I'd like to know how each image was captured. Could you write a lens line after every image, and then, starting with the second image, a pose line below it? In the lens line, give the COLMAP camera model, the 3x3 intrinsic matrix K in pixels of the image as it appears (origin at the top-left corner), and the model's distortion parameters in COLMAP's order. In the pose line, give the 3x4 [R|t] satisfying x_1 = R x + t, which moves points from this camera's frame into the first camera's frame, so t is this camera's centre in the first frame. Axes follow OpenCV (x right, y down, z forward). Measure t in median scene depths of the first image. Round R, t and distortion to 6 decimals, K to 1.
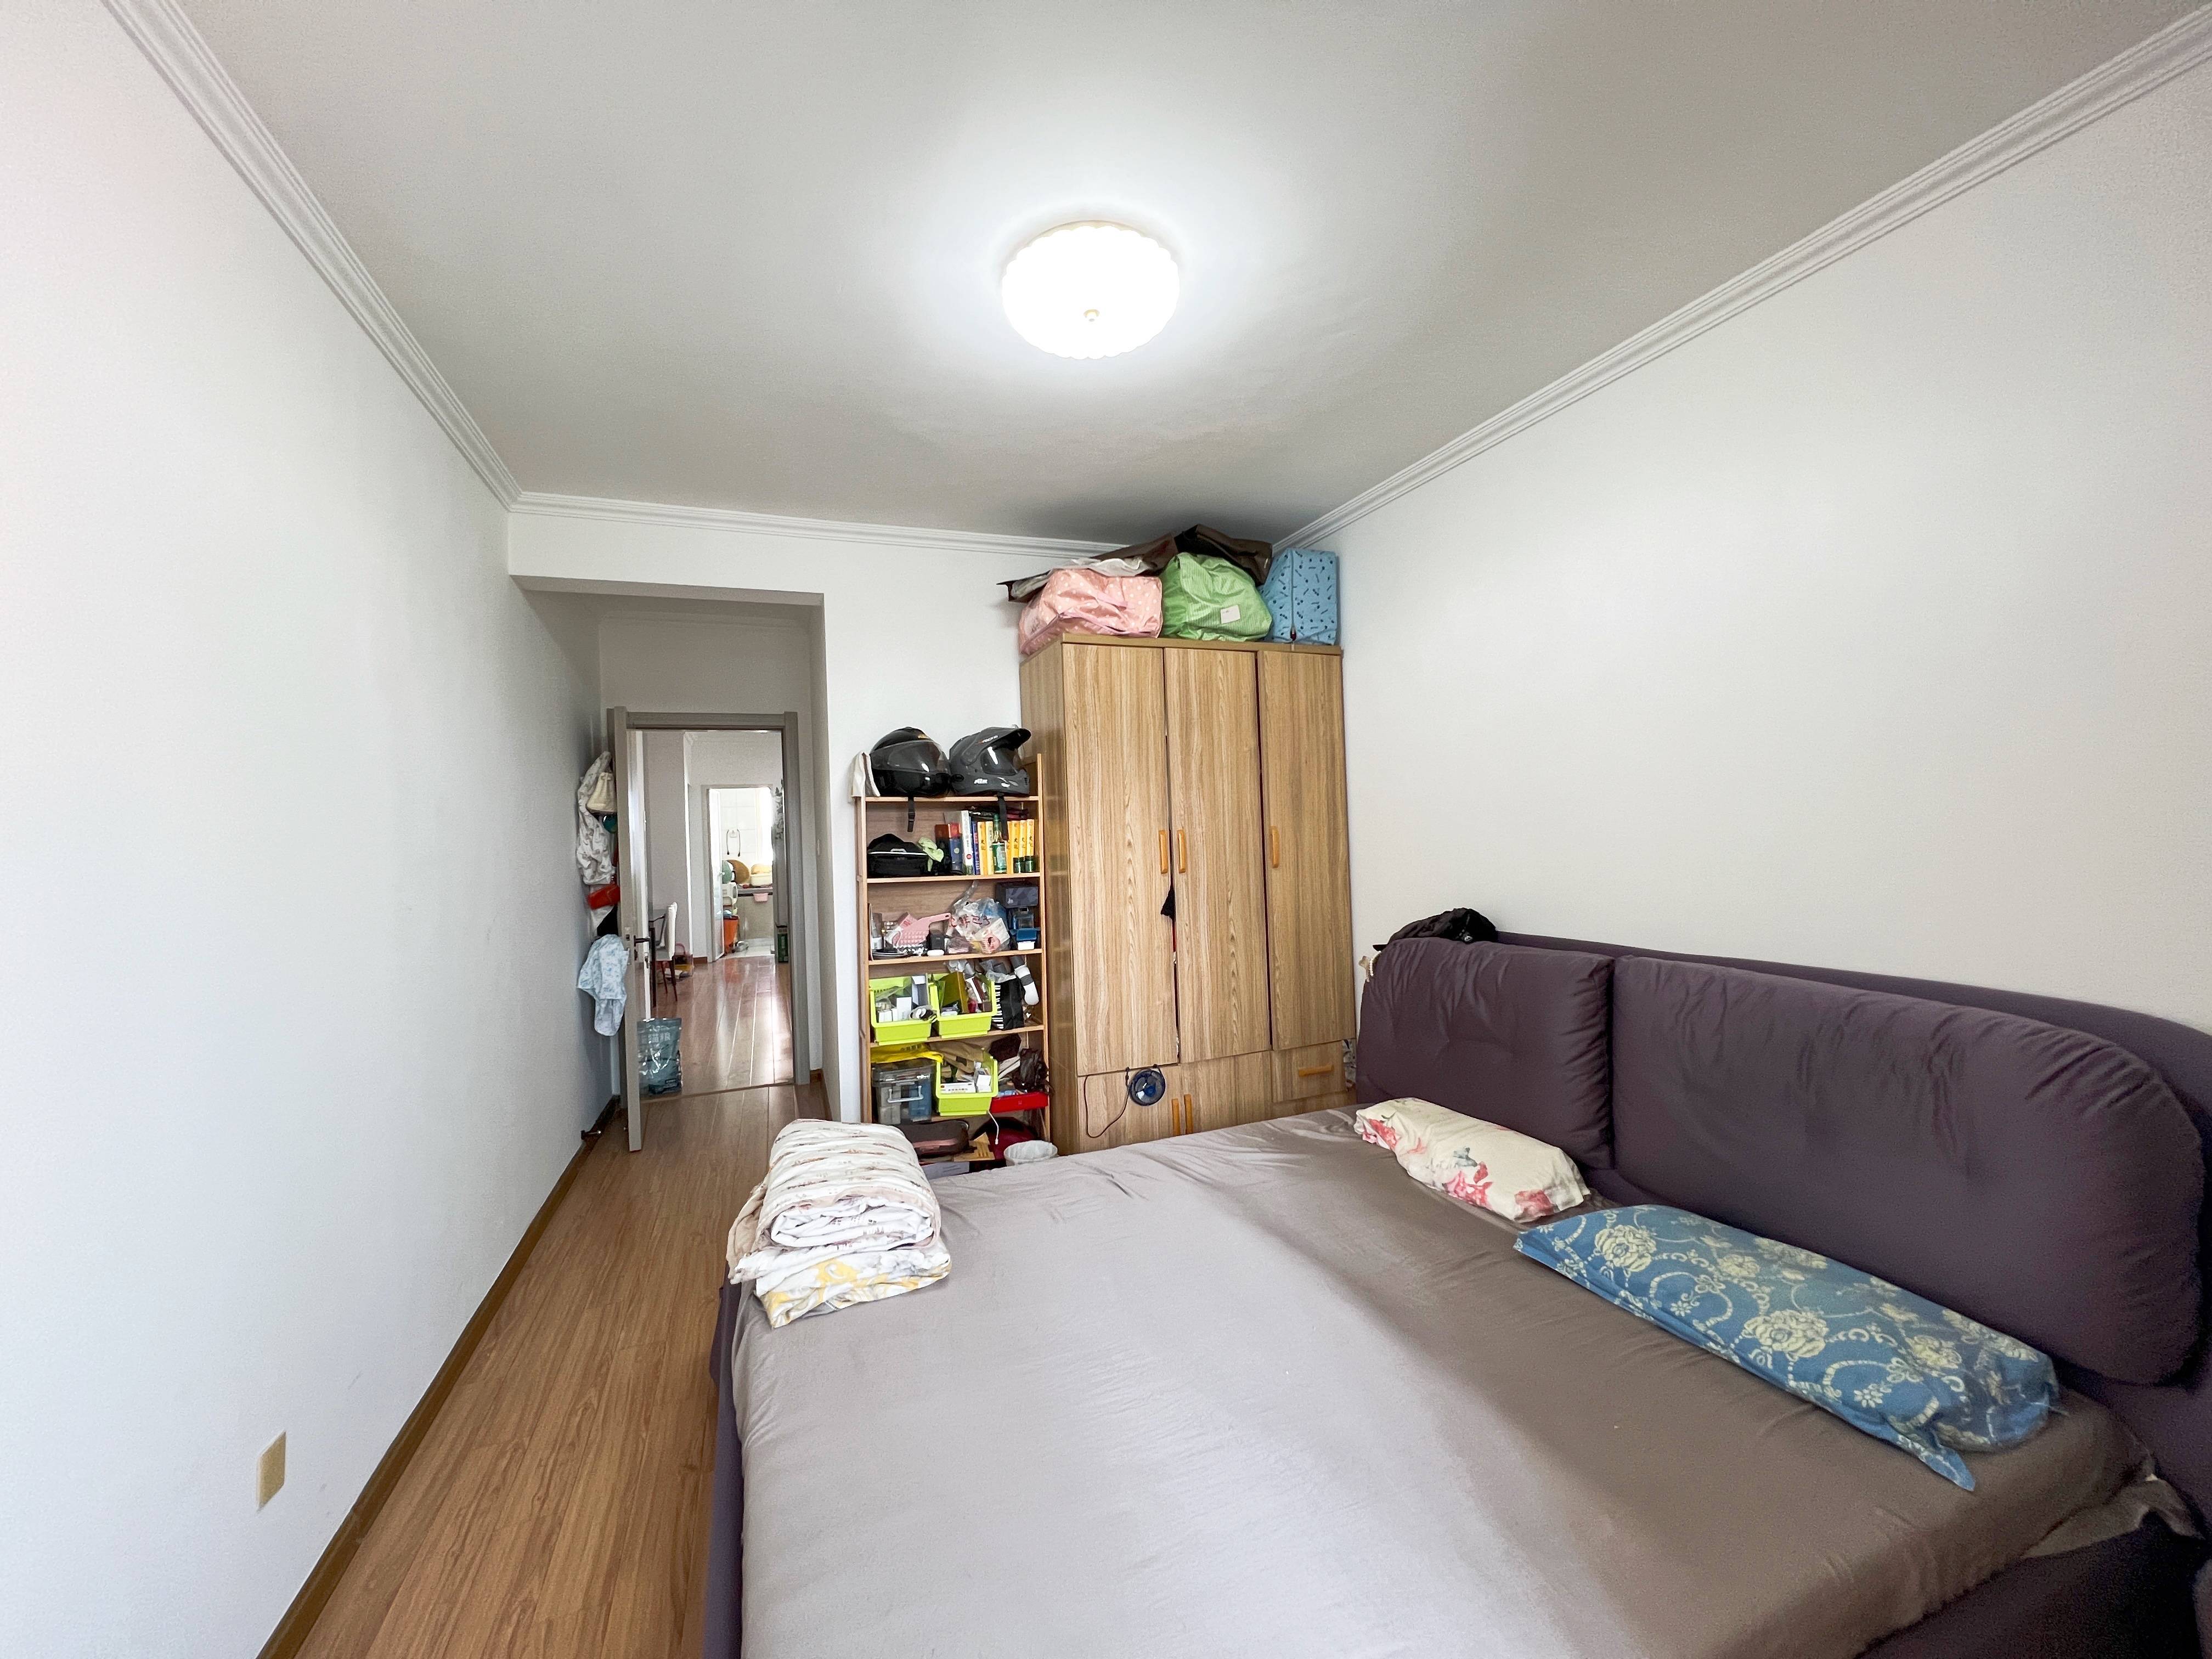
lens RADIAL K [[886.3, 0, 1108.4], [0, 886.3, 826.7], [0, 0, 1]] dist [-0.001198, 0.001034]
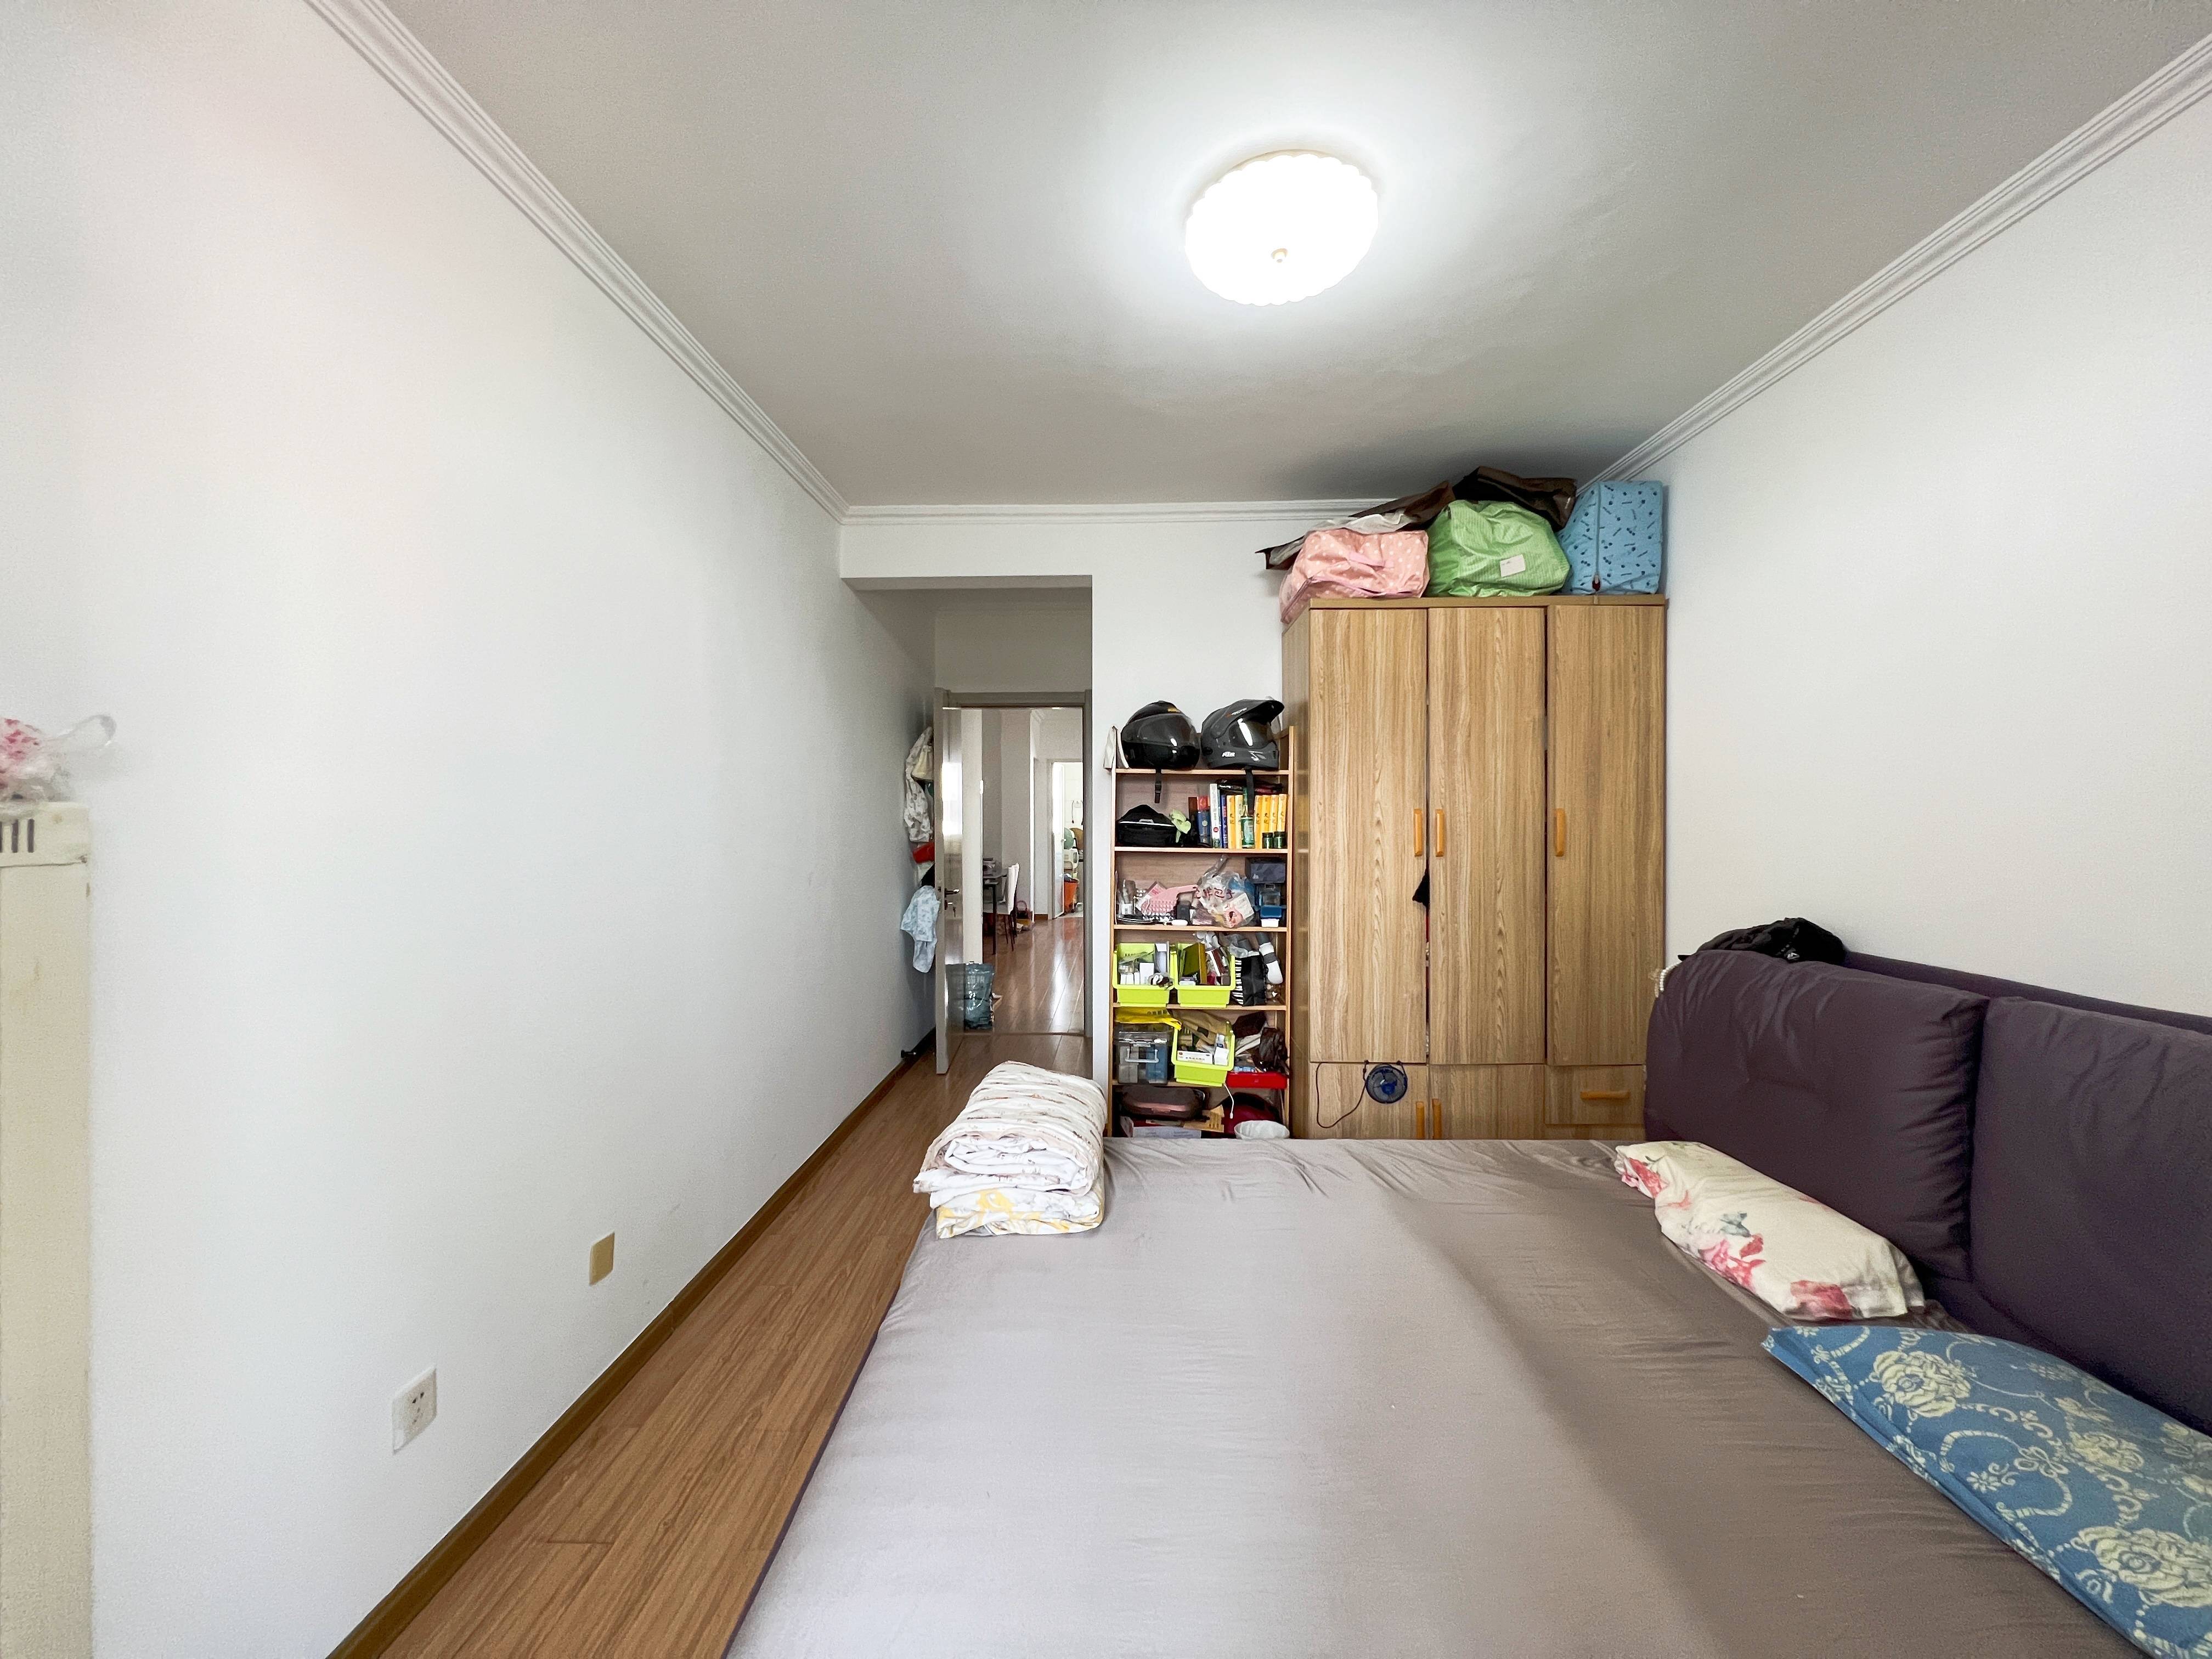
lens RADIAL K [[886.3, 0, 1101.4], [0, 886.3, 826.6], [0, 0, 1]] dist [-0.001198, 0.001034]
pose [[0.921279, 0.037700, -0.387071, 0.118170], [-0.027664, 0.999122, 0.031470, 0.002474], [0.387917, -0.018284, 0.921513, 0.029623]]
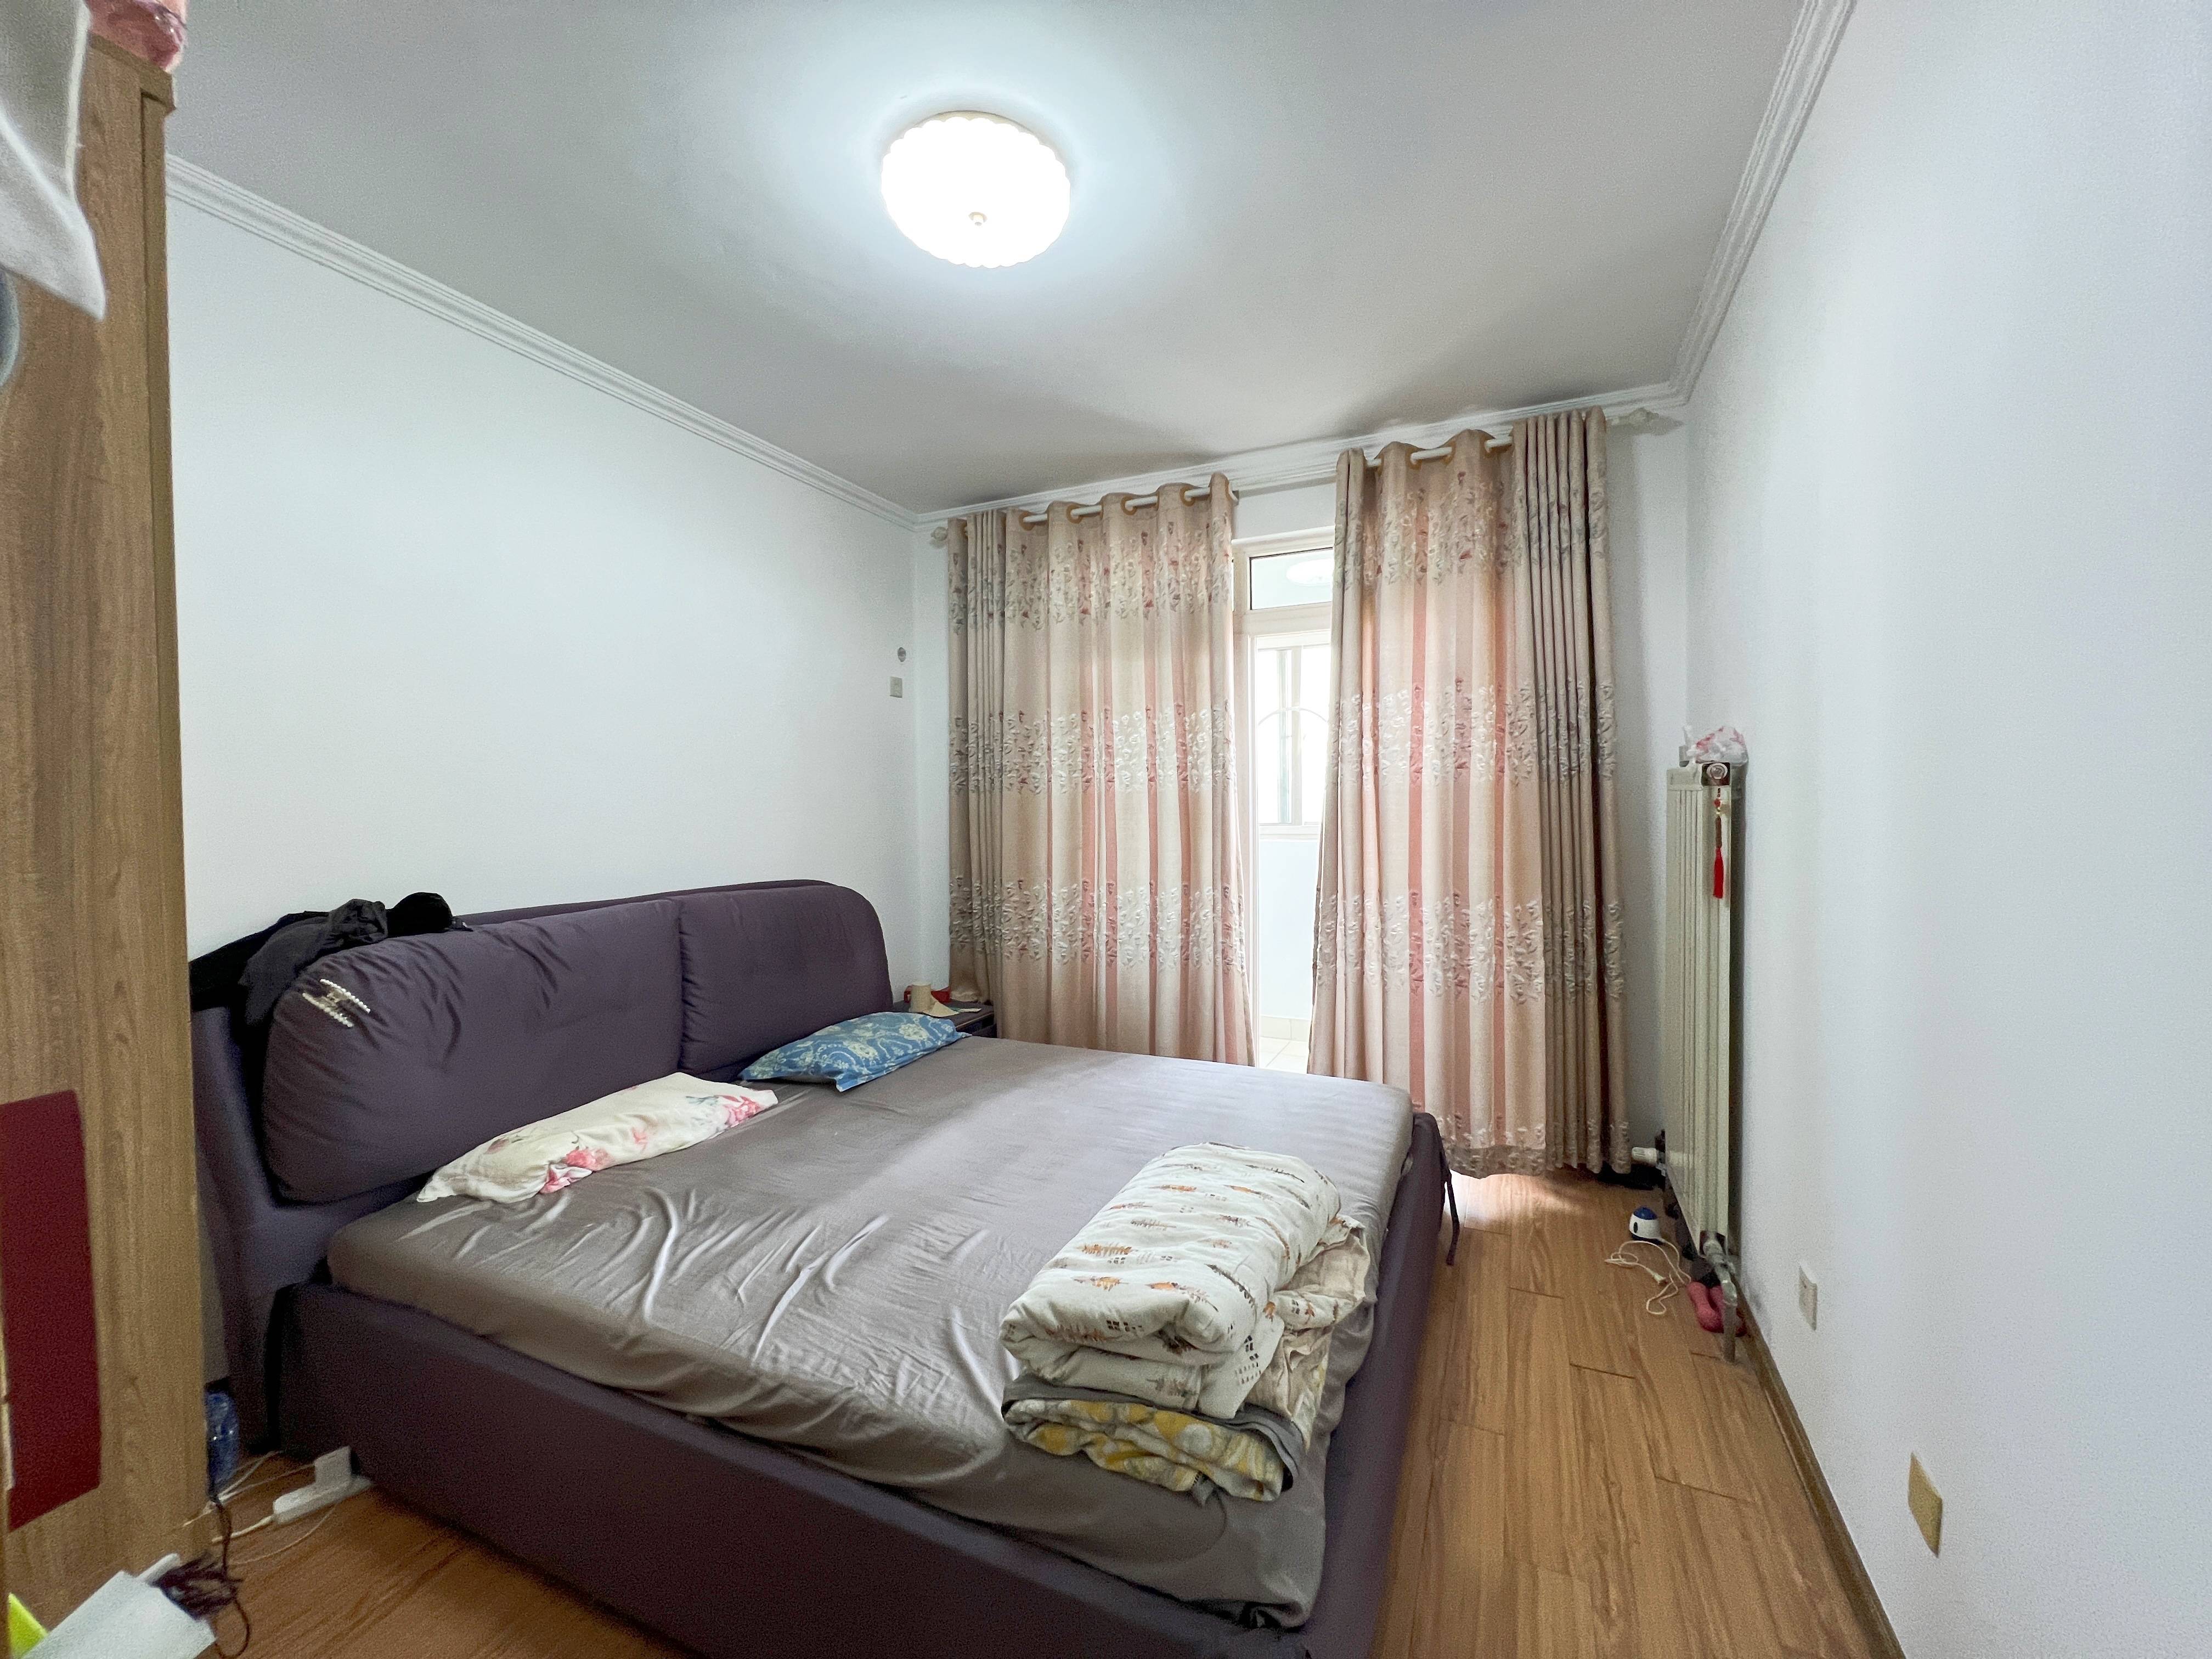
lens RADIAL K [[886.3, 0, 1106.7], [0, 886.3, 817.9], [0, 0, 1]] dist [-0.001198, 0.001034]
pose [[-0.702298, 0.027038, 0.711369, -0.485891], [0.022007, 0.999625, -0.016268, 0.045434], [-0.711543, 0.004230, -0.702630, 0.975801]]
